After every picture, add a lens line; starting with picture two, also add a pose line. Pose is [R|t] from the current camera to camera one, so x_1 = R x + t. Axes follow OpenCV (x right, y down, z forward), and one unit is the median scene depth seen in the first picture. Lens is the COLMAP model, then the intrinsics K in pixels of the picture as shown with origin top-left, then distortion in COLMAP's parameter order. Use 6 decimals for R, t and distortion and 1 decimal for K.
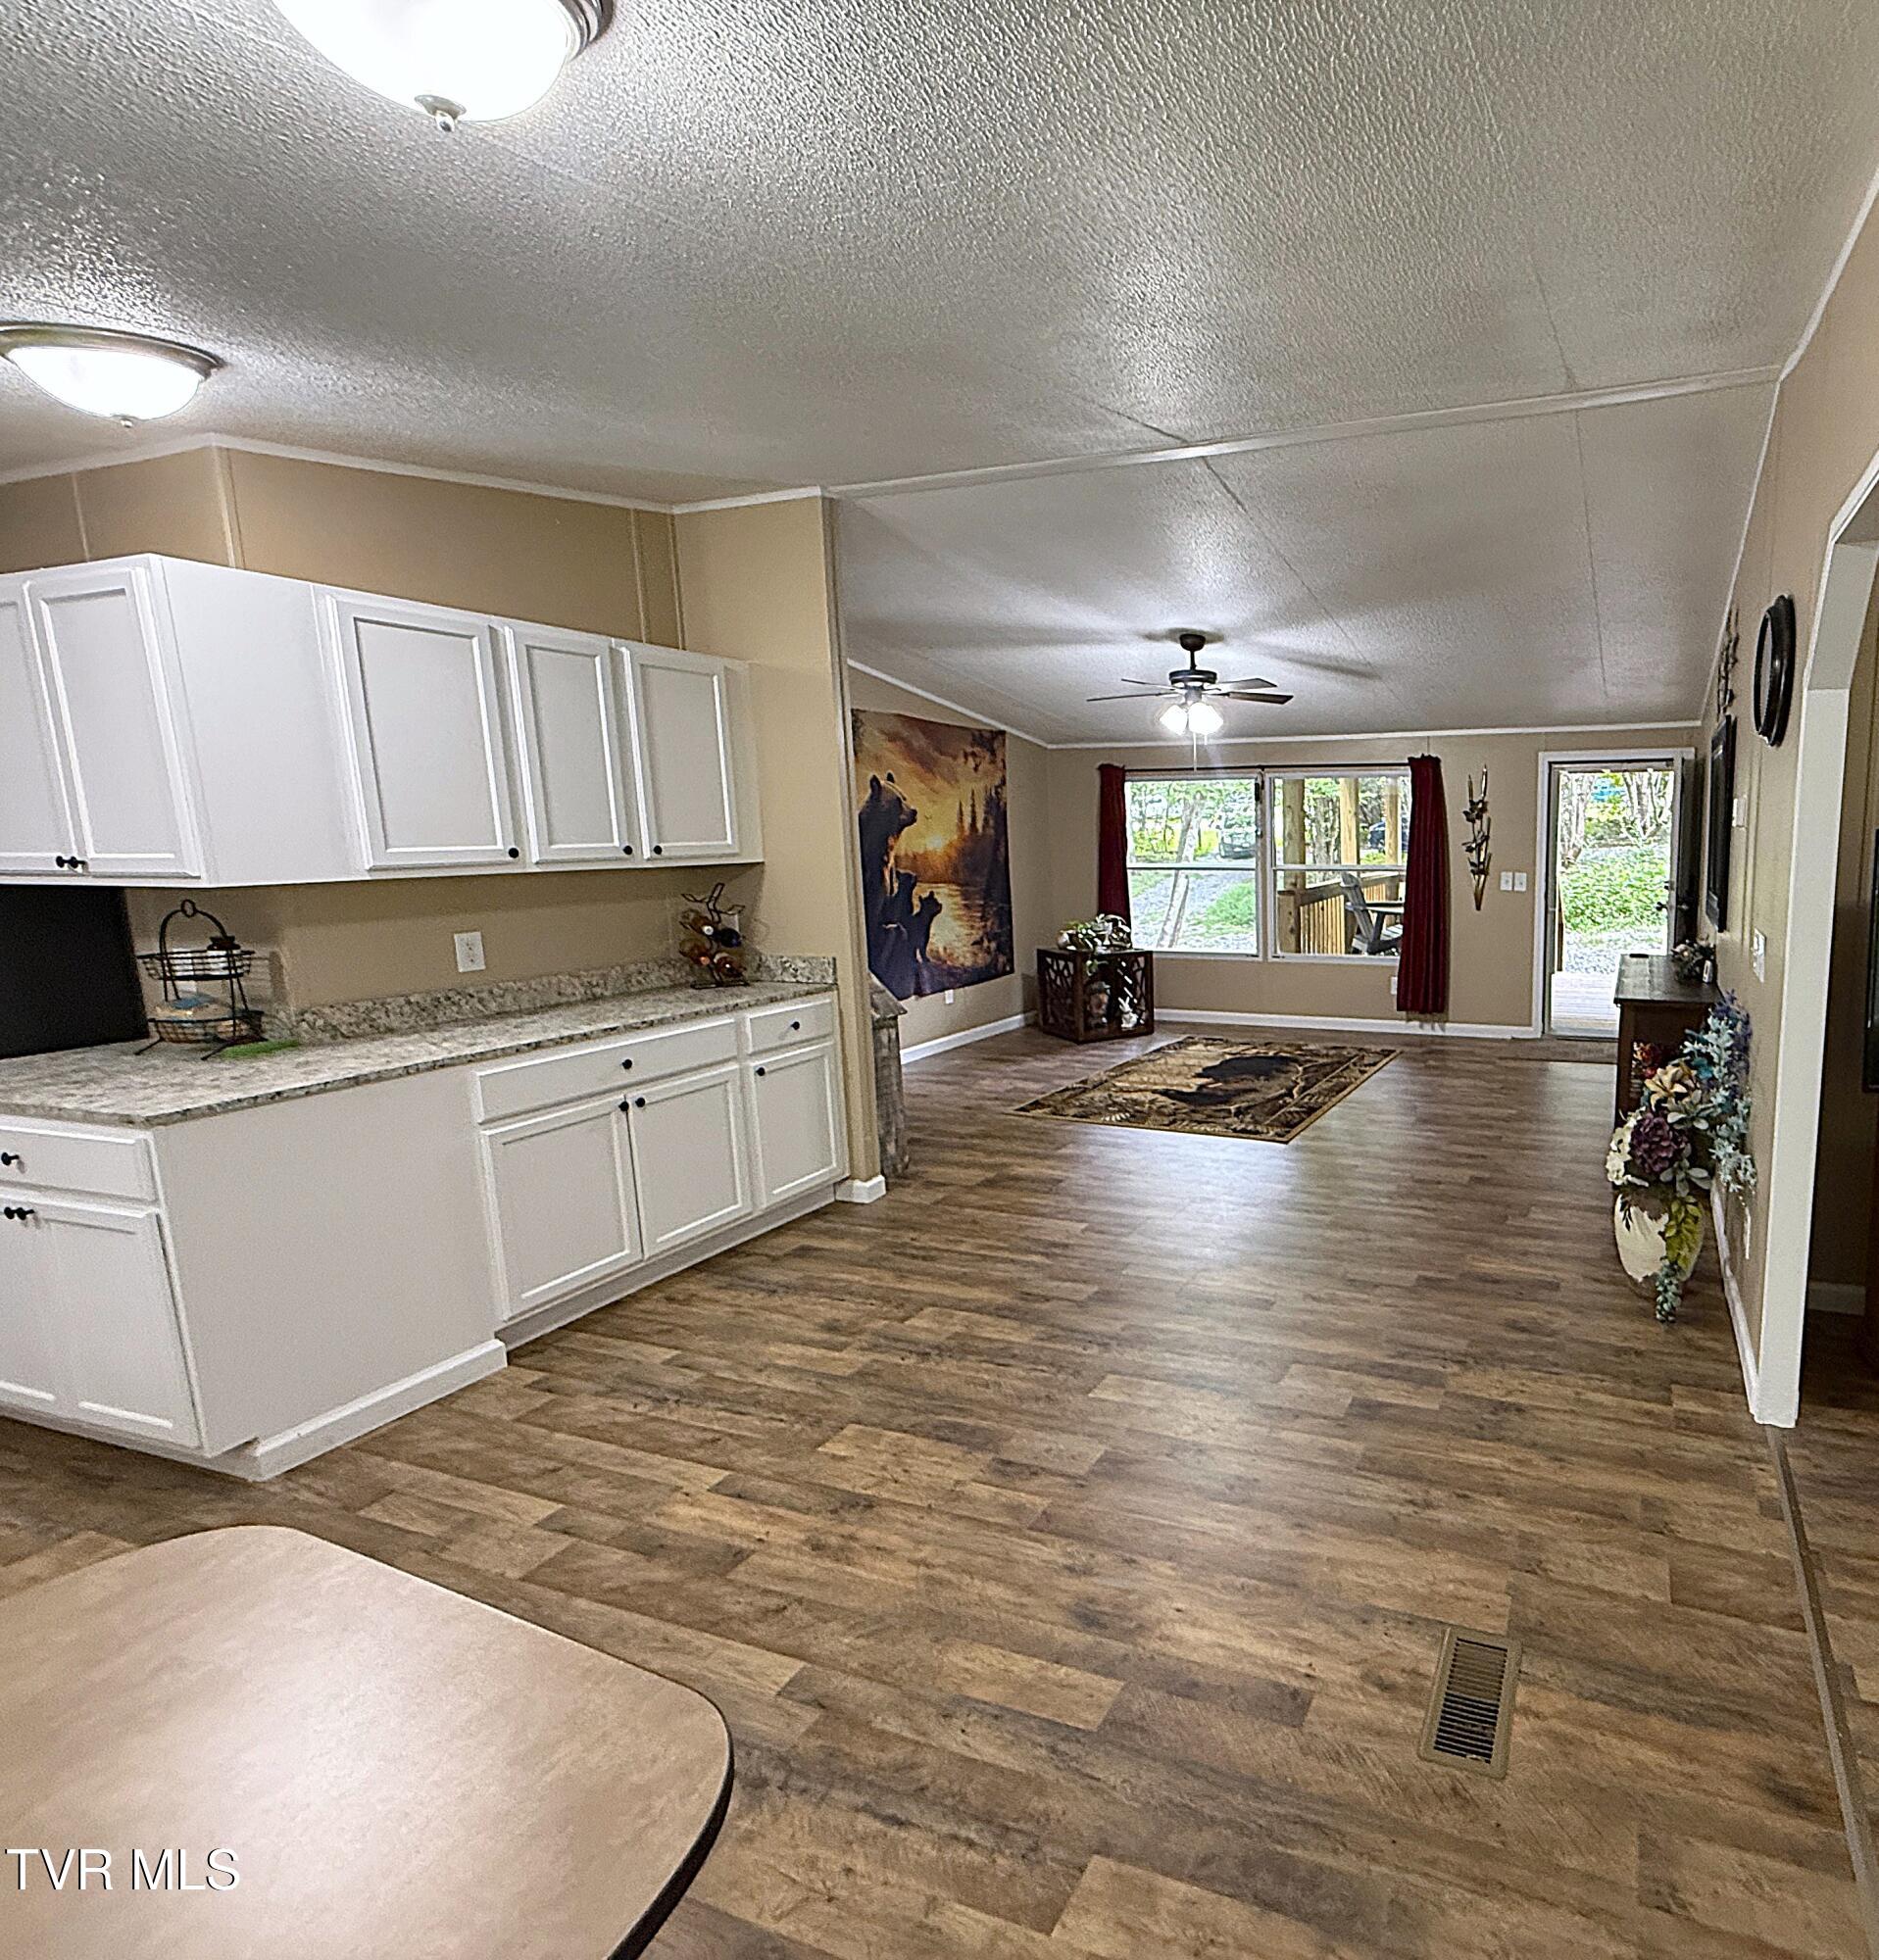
lens RADIAL K [[1047.2, 0, 1307.9], [0, 1047.2, 987.9], [0, 0, 1]] dist [-0.001085, 0.000101]
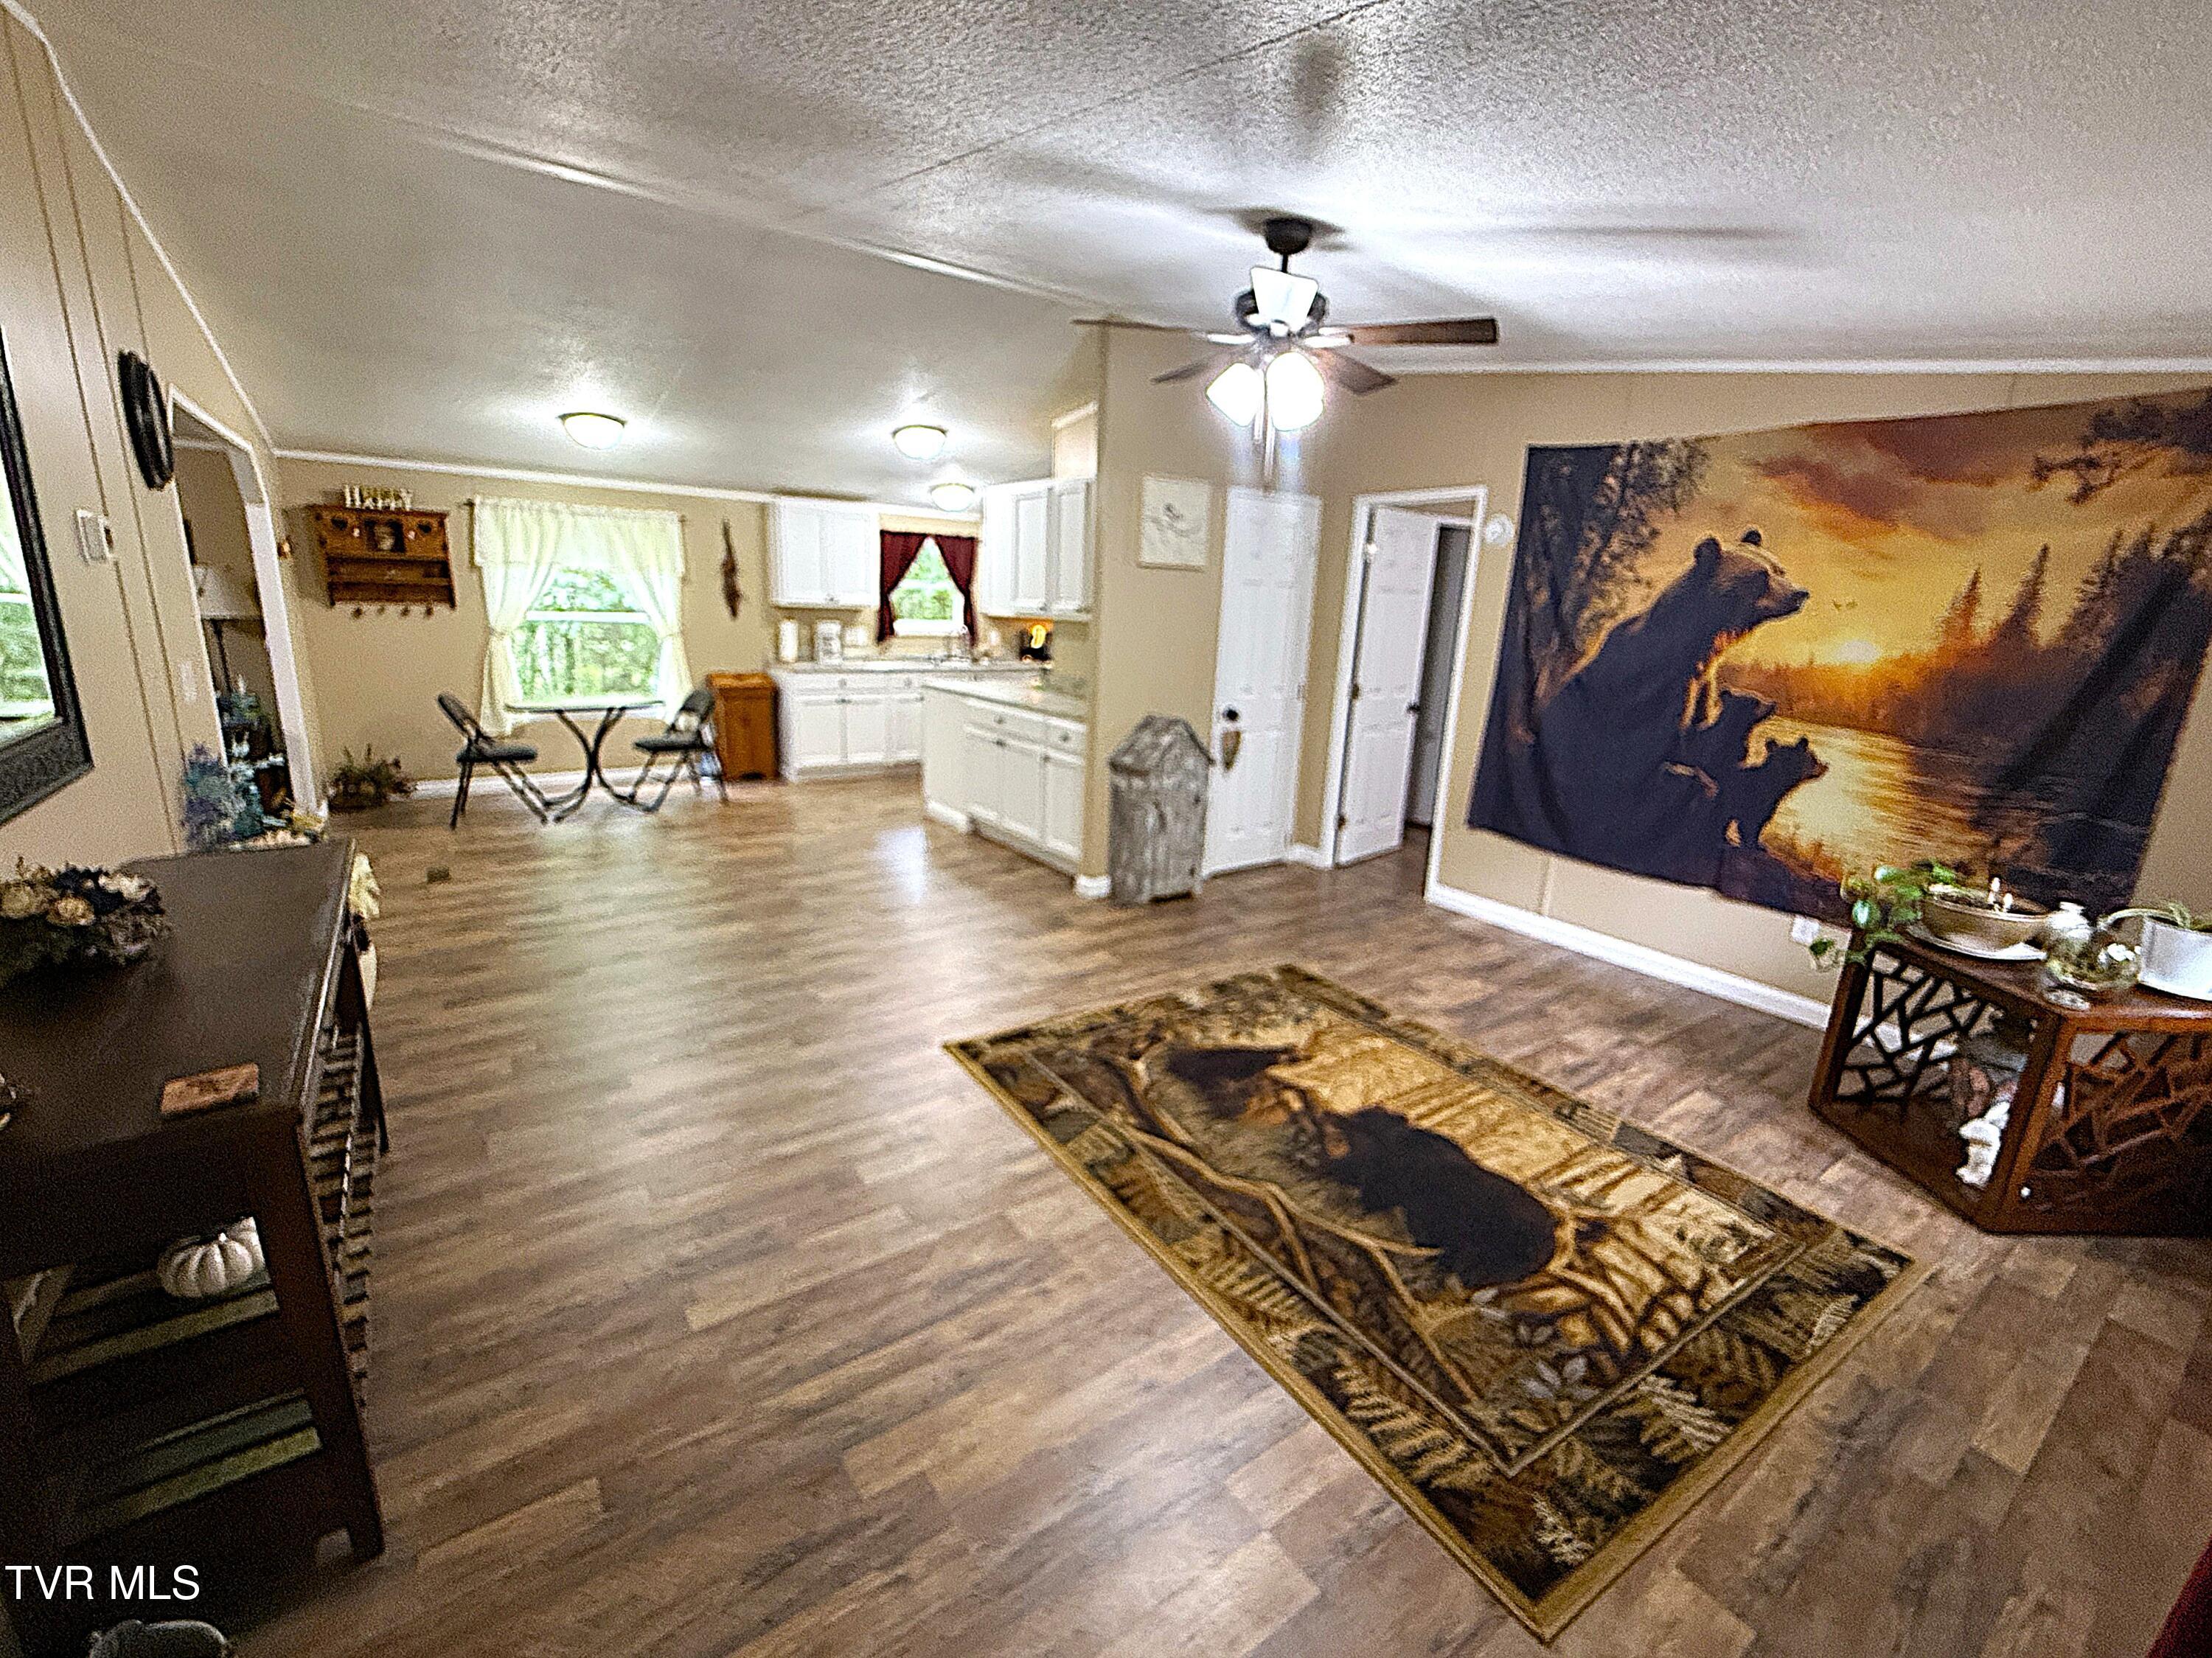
lens RADIAL K [[944.4, 0, 1106.0], [0, 944.4, 829.0], [0, 0, 1]] dist [0.002777, -0.000185]
pose [[-0.601003, 0.171567, -0.780615, 0.291748], [-0.156357, 0.932578, 0.325346, -0.161016], [0.783804, 0.317589, -0.533656, 1.042214]]
